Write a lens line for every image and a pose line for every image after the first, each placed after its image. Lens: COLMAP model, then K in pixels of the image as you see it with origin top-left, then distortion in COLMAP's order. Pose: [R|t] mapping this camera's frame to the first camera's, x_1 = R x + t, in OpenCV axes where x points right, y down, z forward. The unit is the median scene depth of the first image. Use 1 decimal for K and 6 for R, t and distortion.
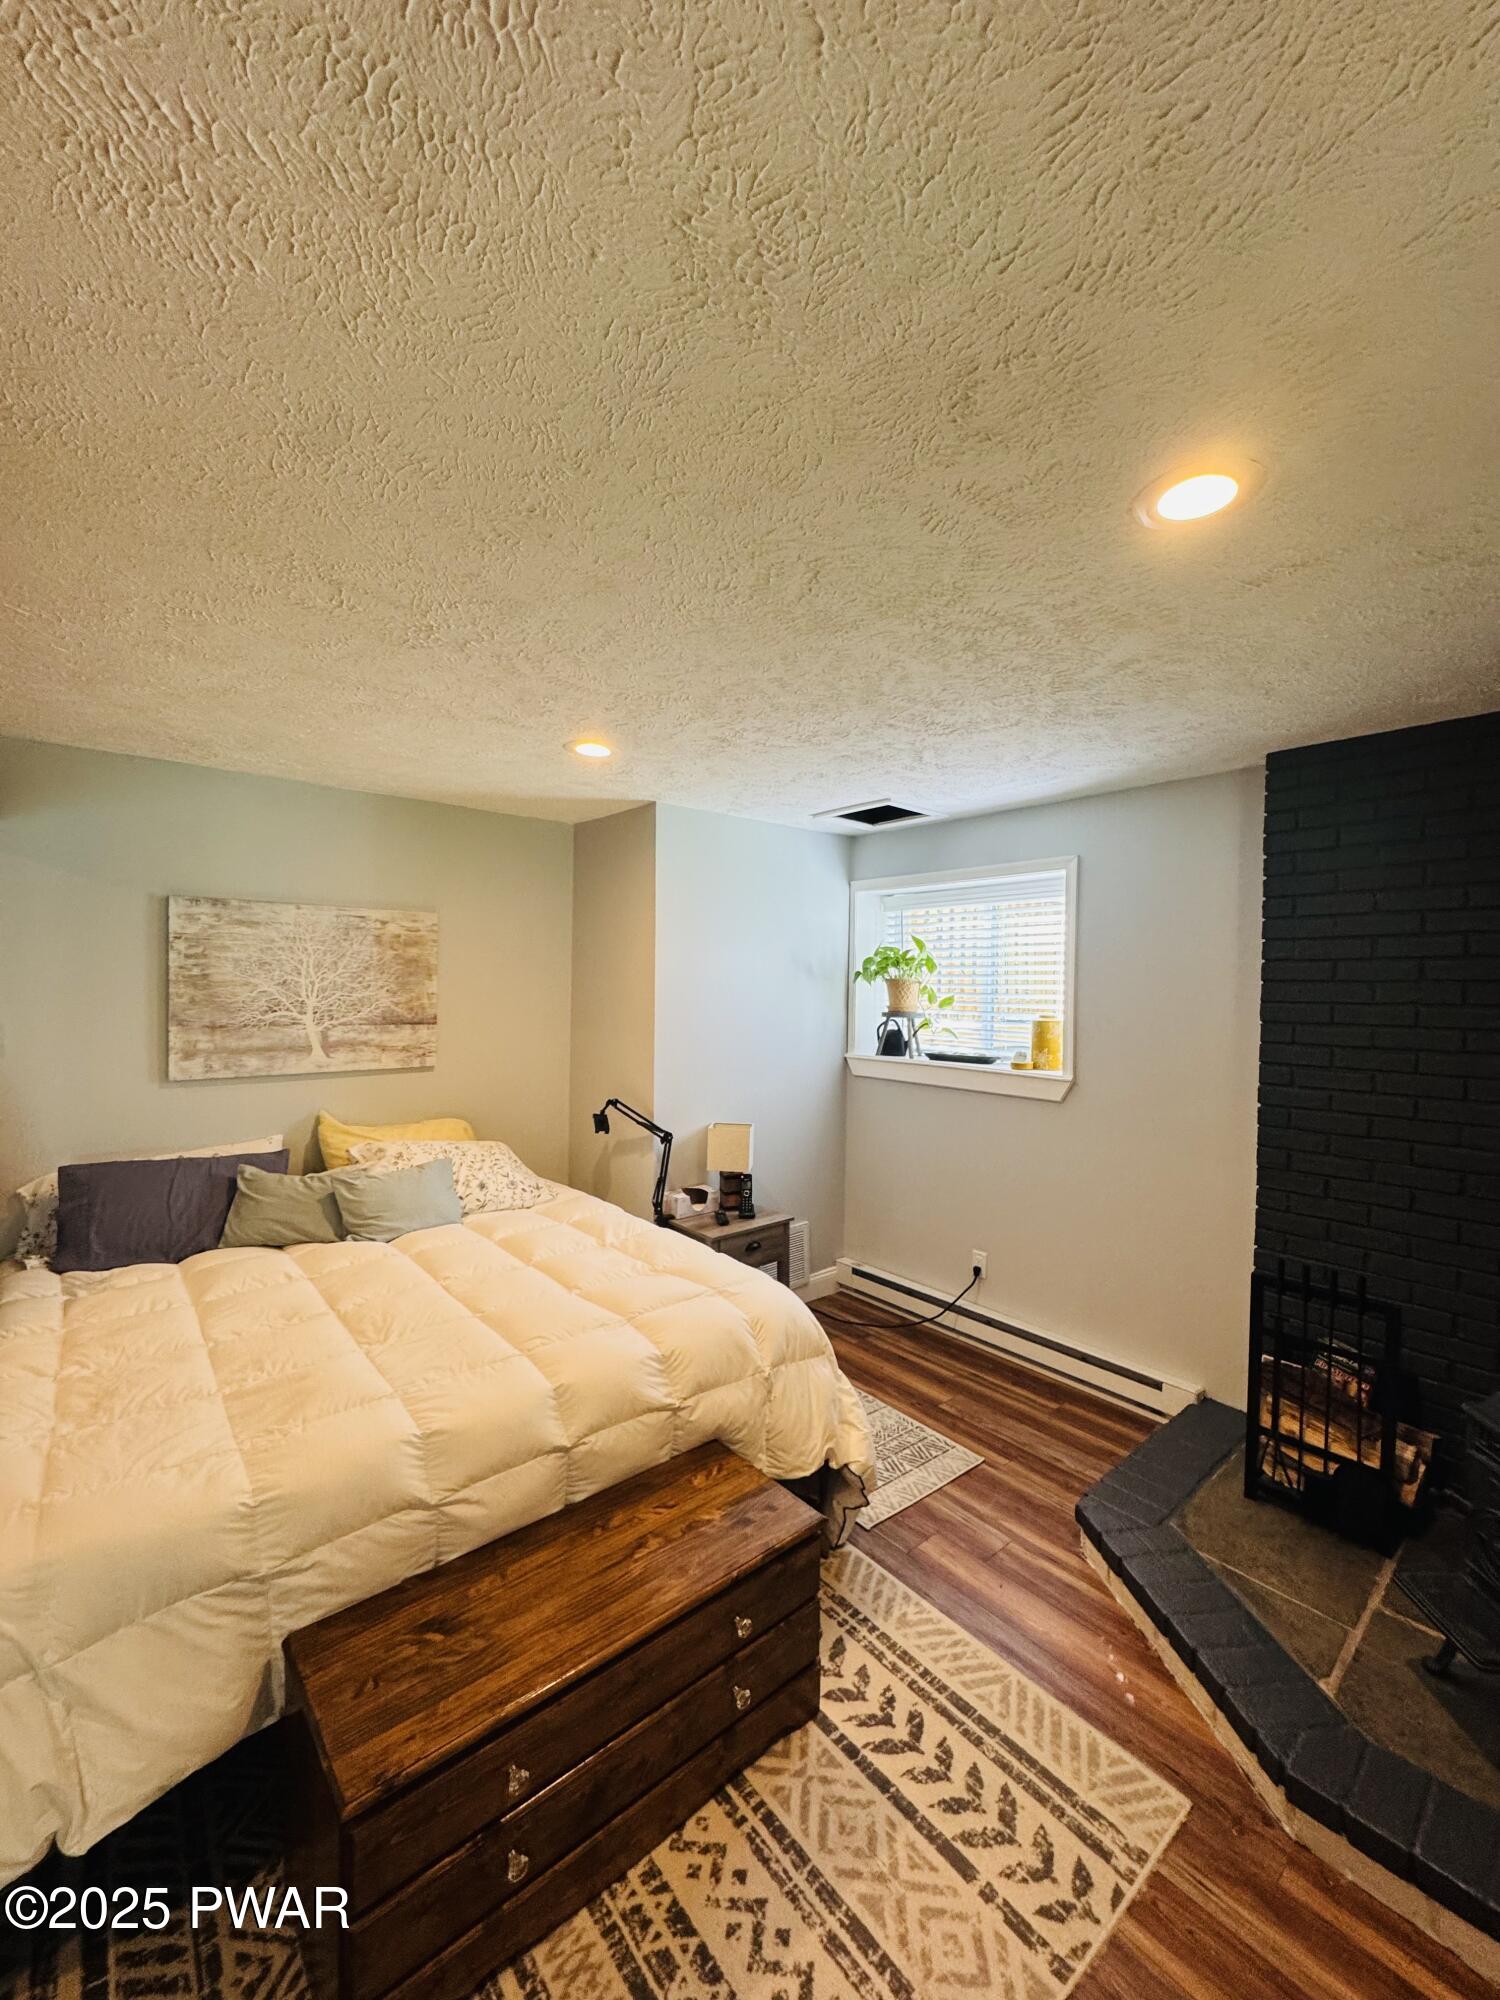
lens RADIAL K [[797.5, 0, 750.3], [0, 797.5, 998.0], [0, 0, 1]] dist [-0.006300, 0.000986]
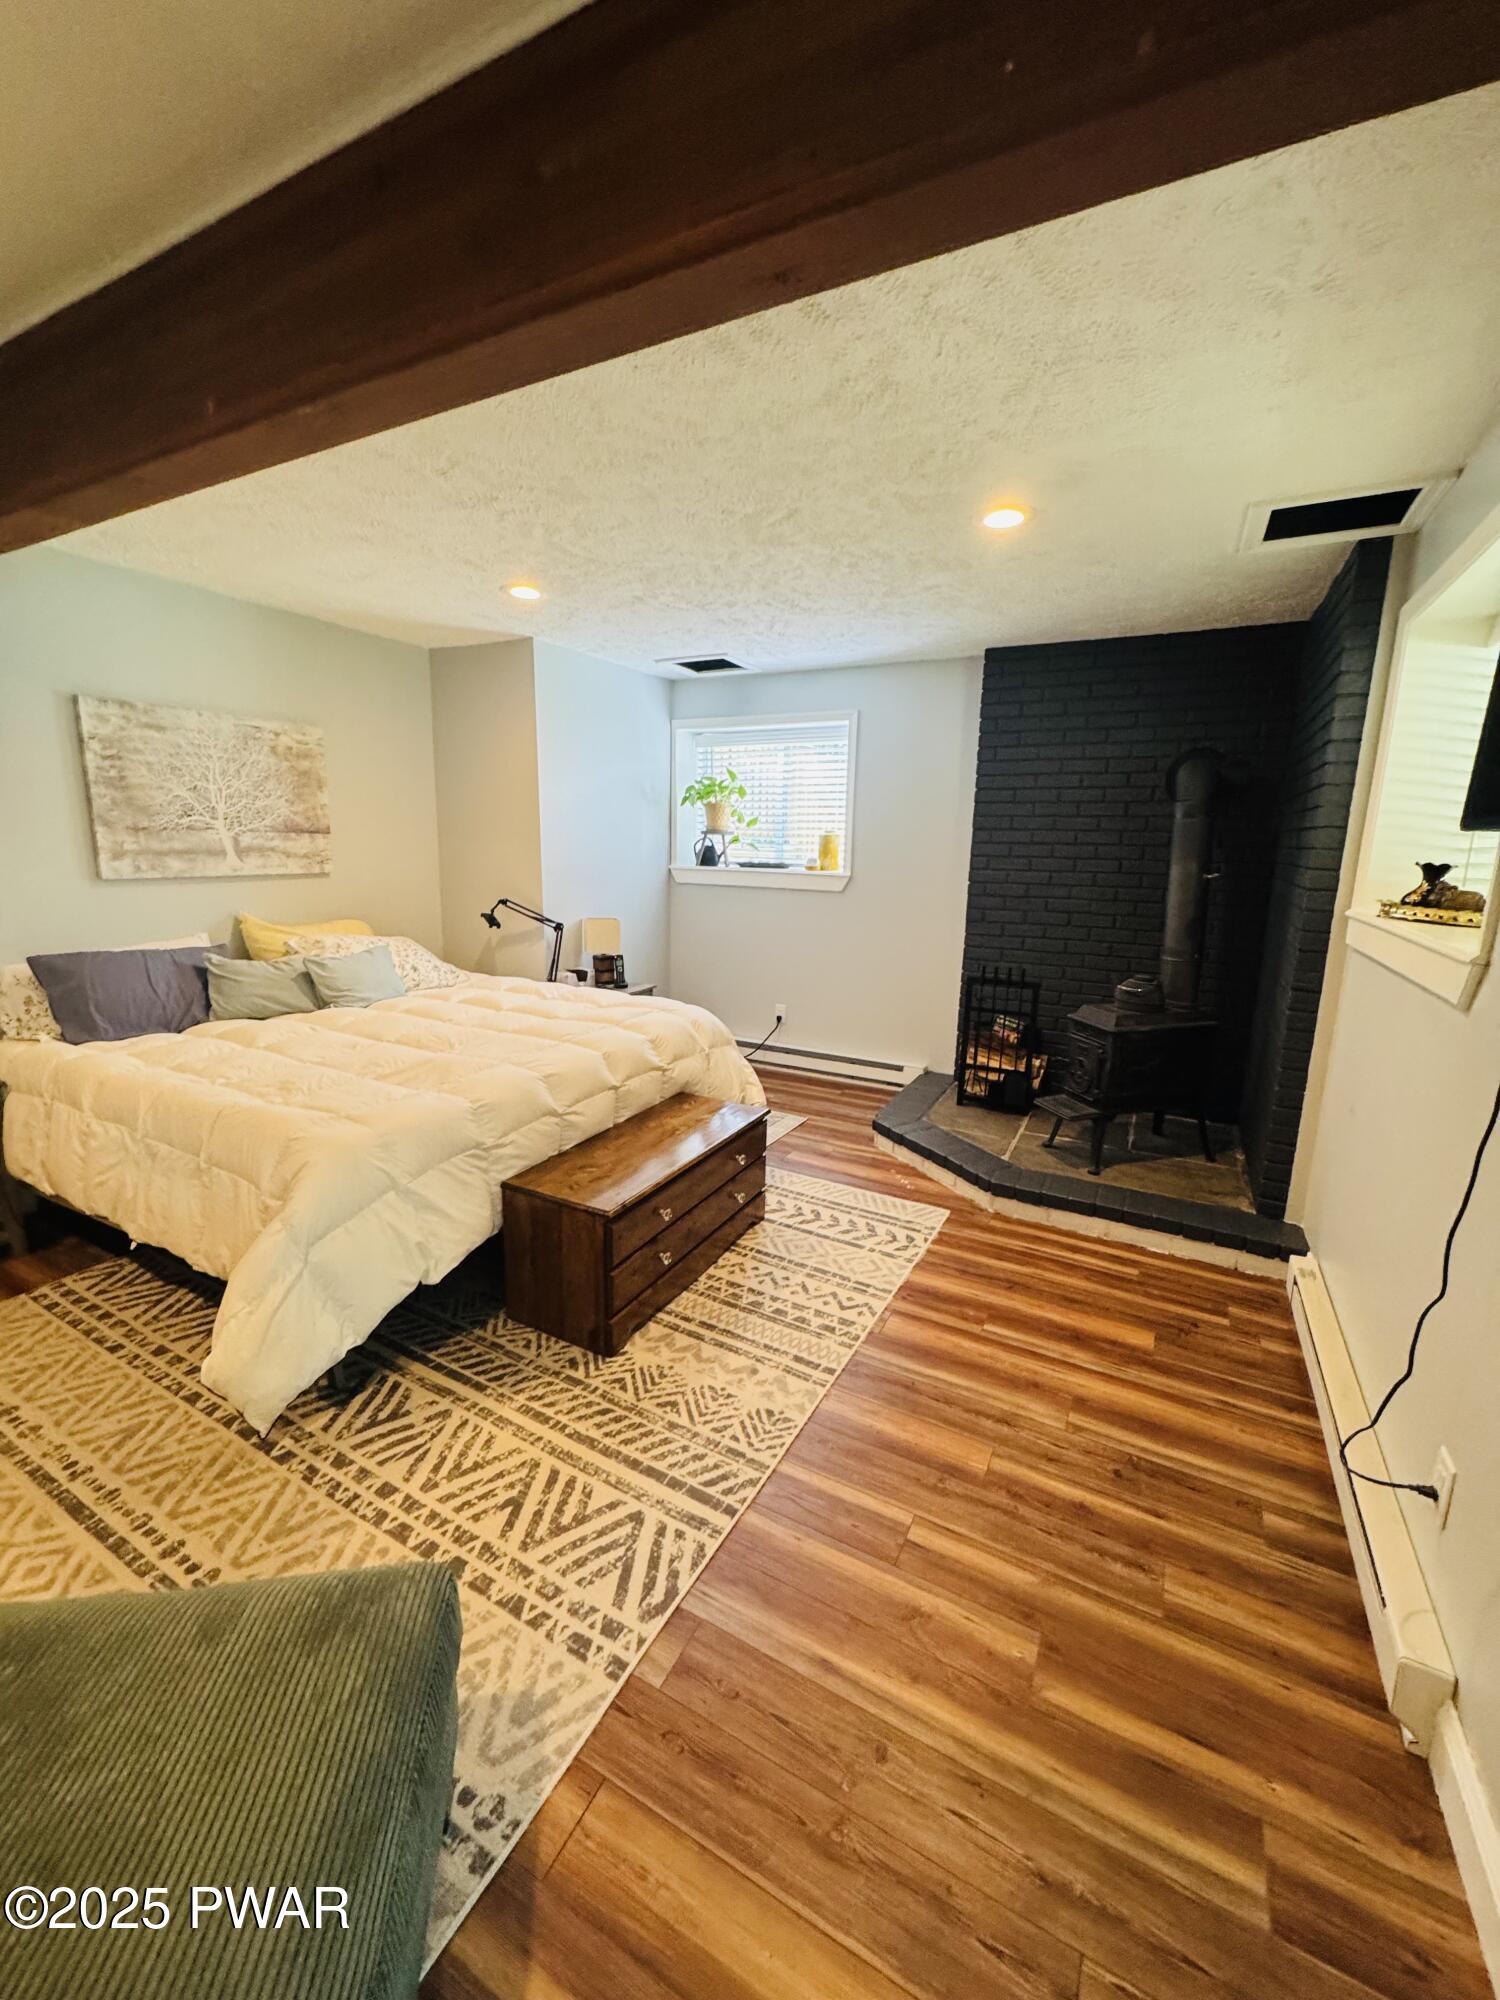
lens RADIAL K [[797.5, 0, 749.5], [0, 797.5, 996.6], [0, 0, 1]] dist [-0.006300, 0.000986]
pose [[0.928831, -0.065456, 0.364677, -0.445411], [-0.003122, 0.982853, 0.184364, 0.080649], [-0.370491, -0.172382, 0.912700, -0.405544]]
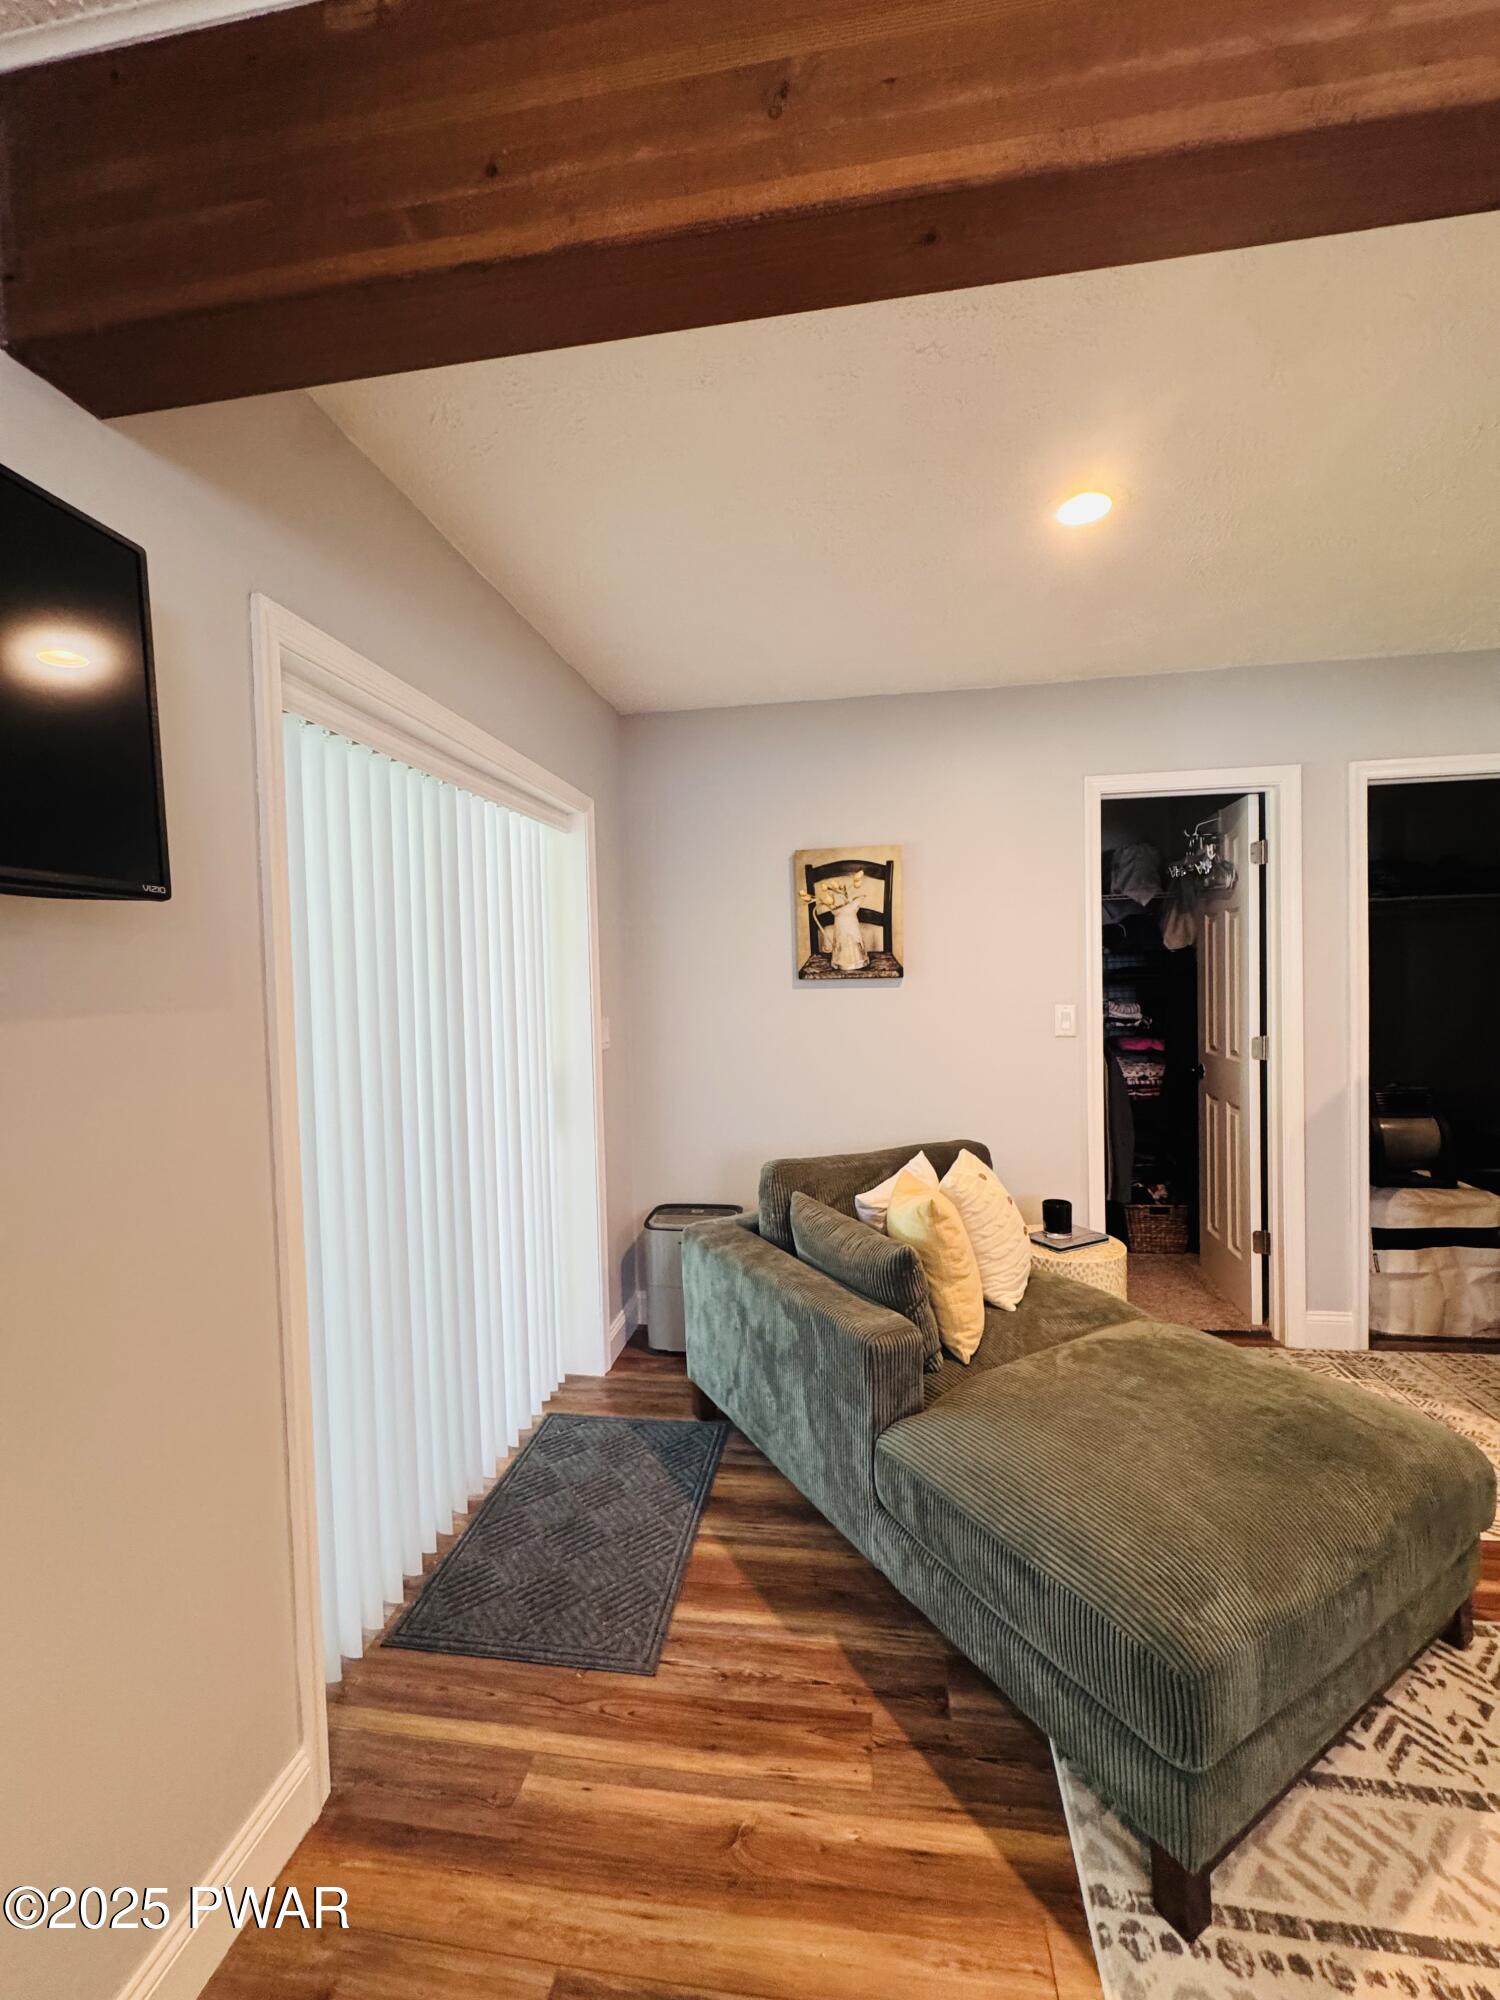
lens RADIAL K [[797.5, 0, 748.9], [0, 797.5, 996.2], [0, 0, 1]] dist [-0.006300, 0.000986]
pose [[-0.752983, 0.021921, -0.657675, 0.062738], [0.007076, 0.999657, 0.025218, 0.112351], [0.658002, 0.014335, -0.752879, 0.276400]]
